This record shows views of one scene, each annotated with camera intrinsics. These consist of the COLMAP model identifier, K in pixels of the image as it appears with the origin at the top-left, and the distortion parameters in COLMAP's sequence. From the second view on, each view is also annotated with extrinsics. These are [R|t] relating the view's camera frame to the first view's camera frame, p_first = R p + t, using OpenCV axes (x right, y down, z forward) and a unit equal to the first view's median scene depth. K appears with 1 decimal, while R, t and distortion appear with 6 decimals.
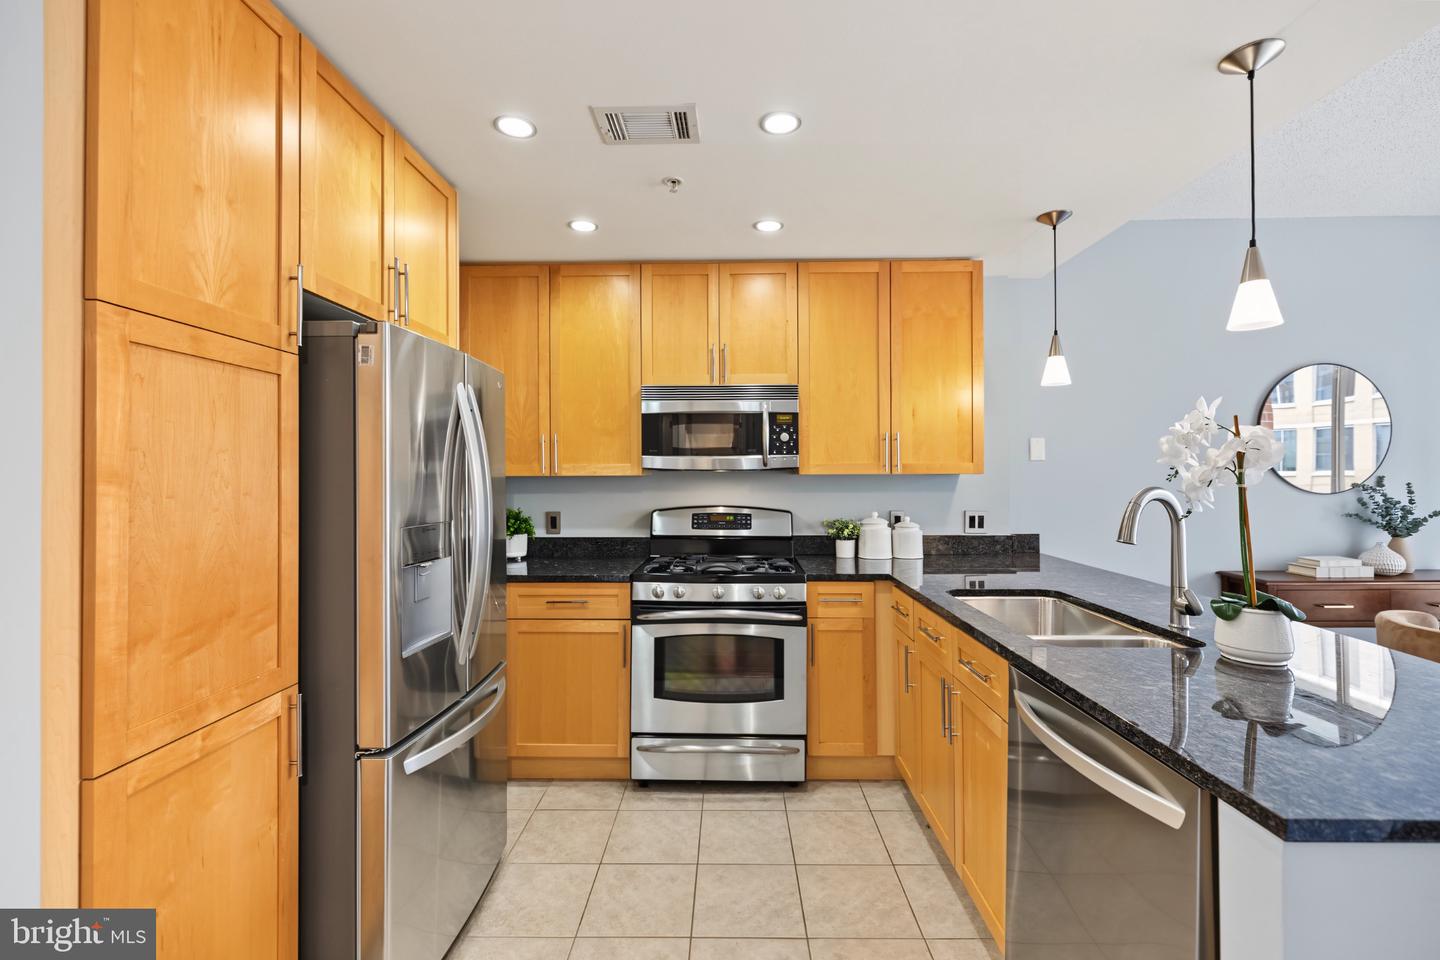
lens RADIAL K [[607.7, 0, 714.5], [0, 607.7, 466.6], [0, 0, 1]] dist [-0.011617, 0.000021]
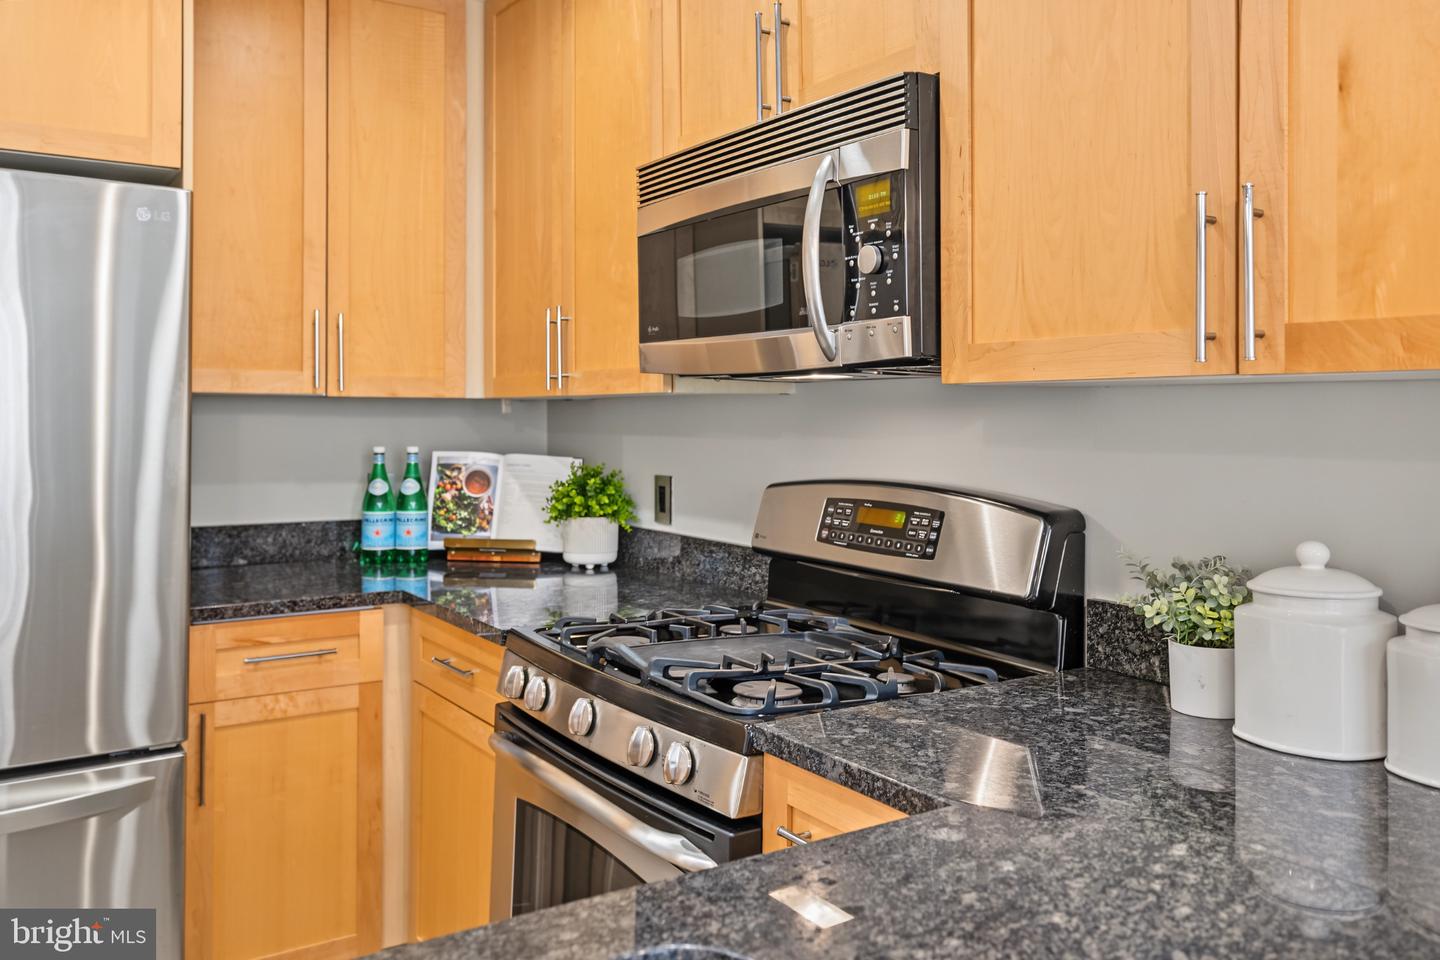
lens RADIAL K [[1141.6, 0, 718.2], [0, 1141.6, 400.2], [0, 0, 1]] dist [0.000159, 0.001545]
pose [[0.572268, -0.003985, -0.820057, 0.527924], [0.004541, 0.999988, -0.001691, 0.021449], [0.820054, -0.002756, 0.572280, 0.610753]]
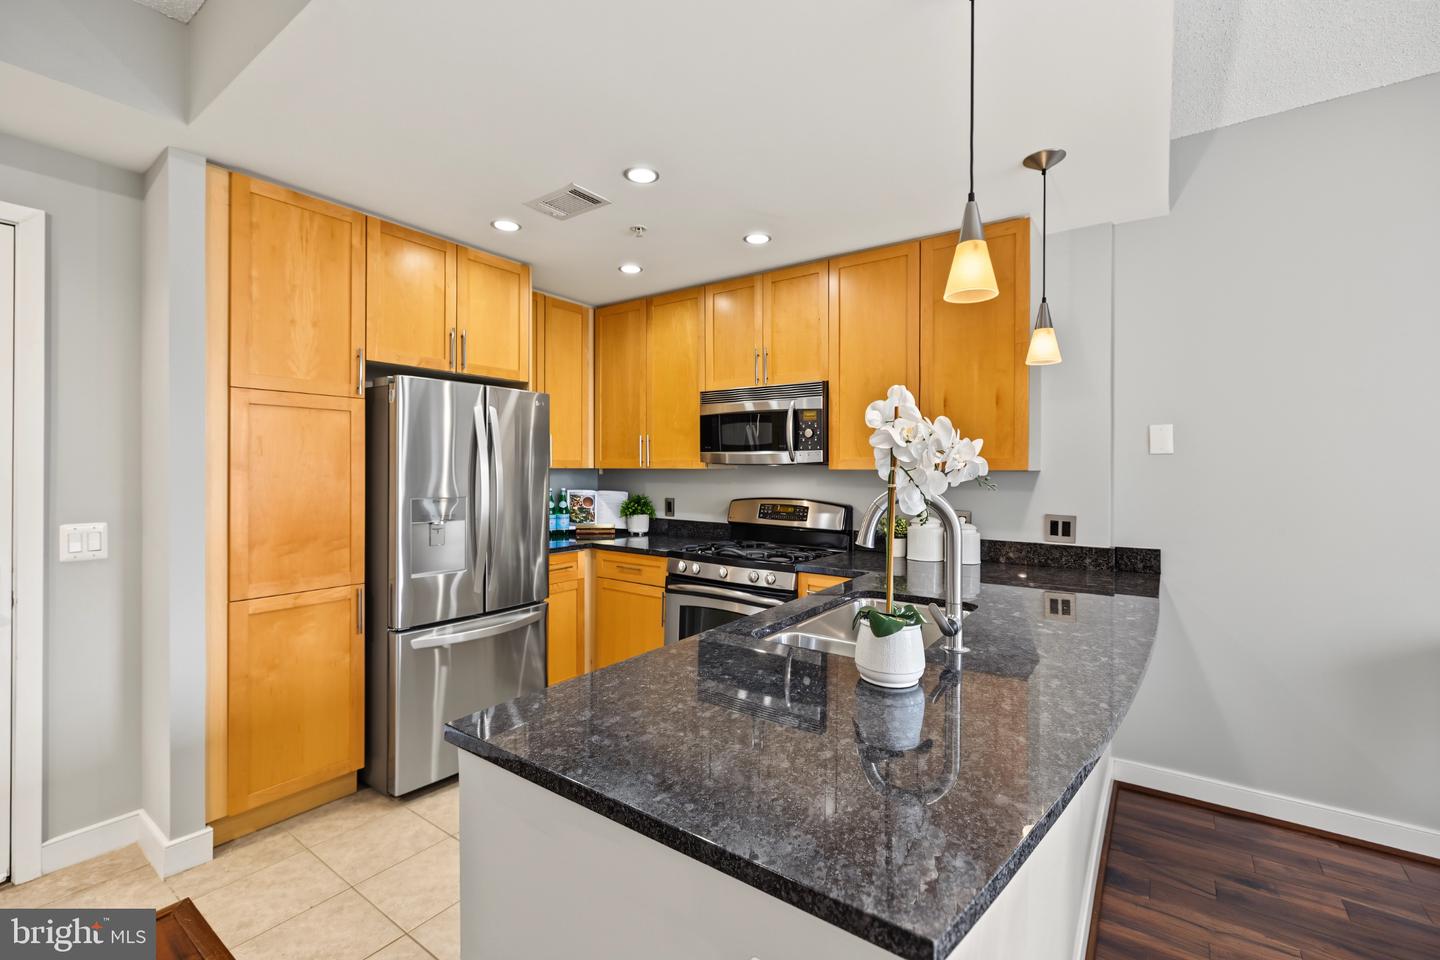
lens RADIAL K [[607.7, 0, 714.5], [0, 607.7, 466.6], [0, 0, 1]] dist [-0.011617, 0.000021]
pose [[0.823983, 0.007652, -0.566563, 0.562460], [-0.000660, 0.999921, 0.012545, -0.004268], [0.566614, -0.009963, 0.823923, 0.055533]]
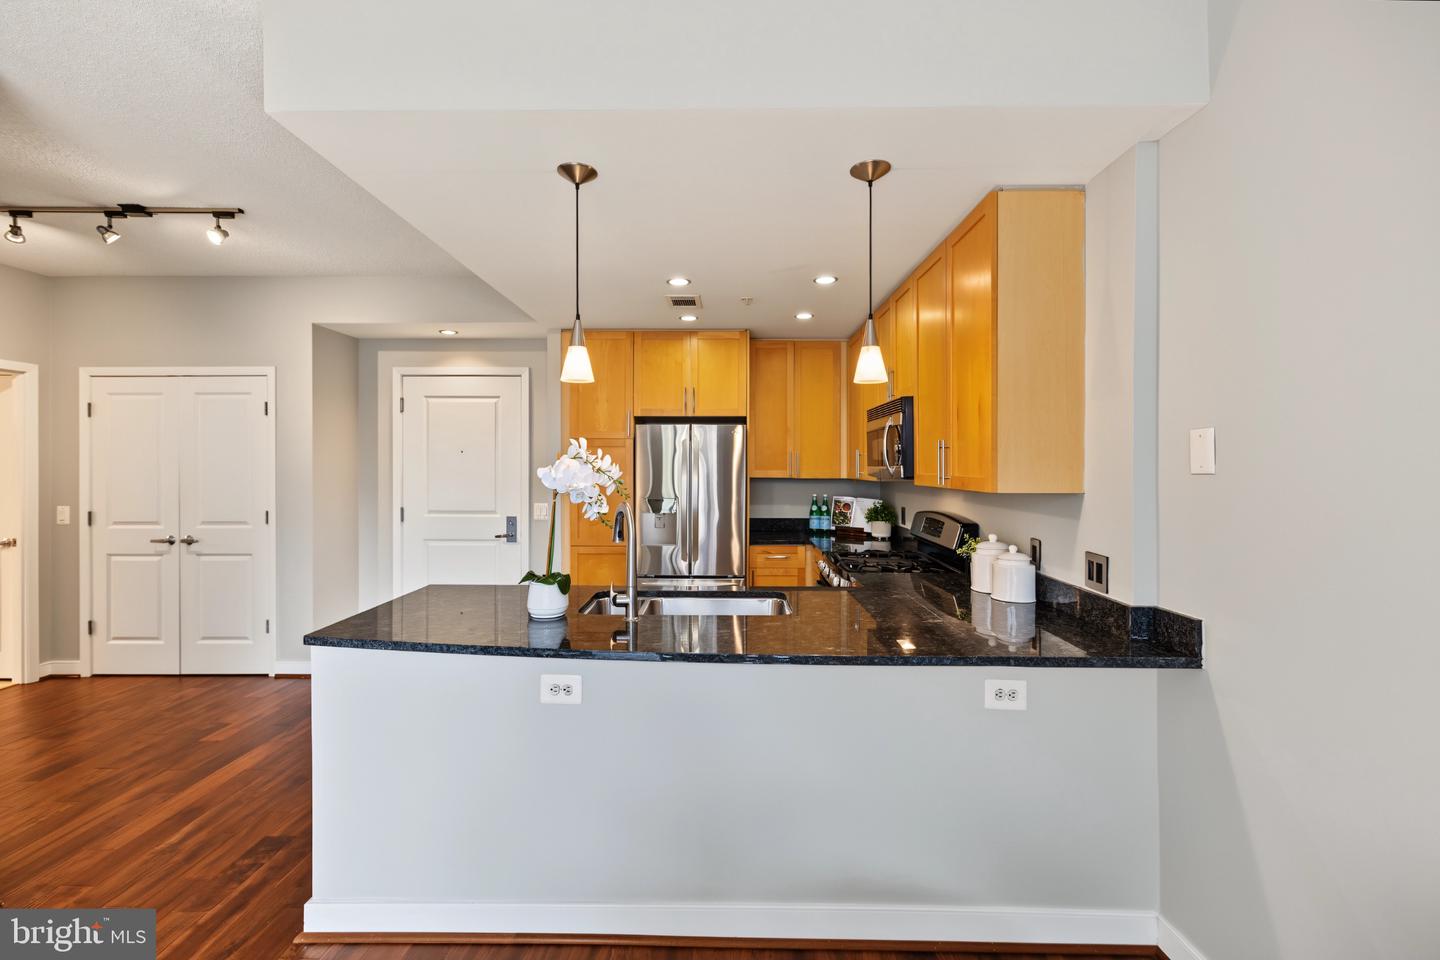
lens RADIAL K [[607.7, 0, 714.5], [0, 607.7, 466.6], [0, 0, 1]] dist [-0.011617, 0.000021]
pose [[0.004018, 0.005448, -0.999977, 1.150659], [0.012645, 0.999905, 0.005499, -0.027024], [0.999912, -0.012667, 0.003949, 0.672690]]
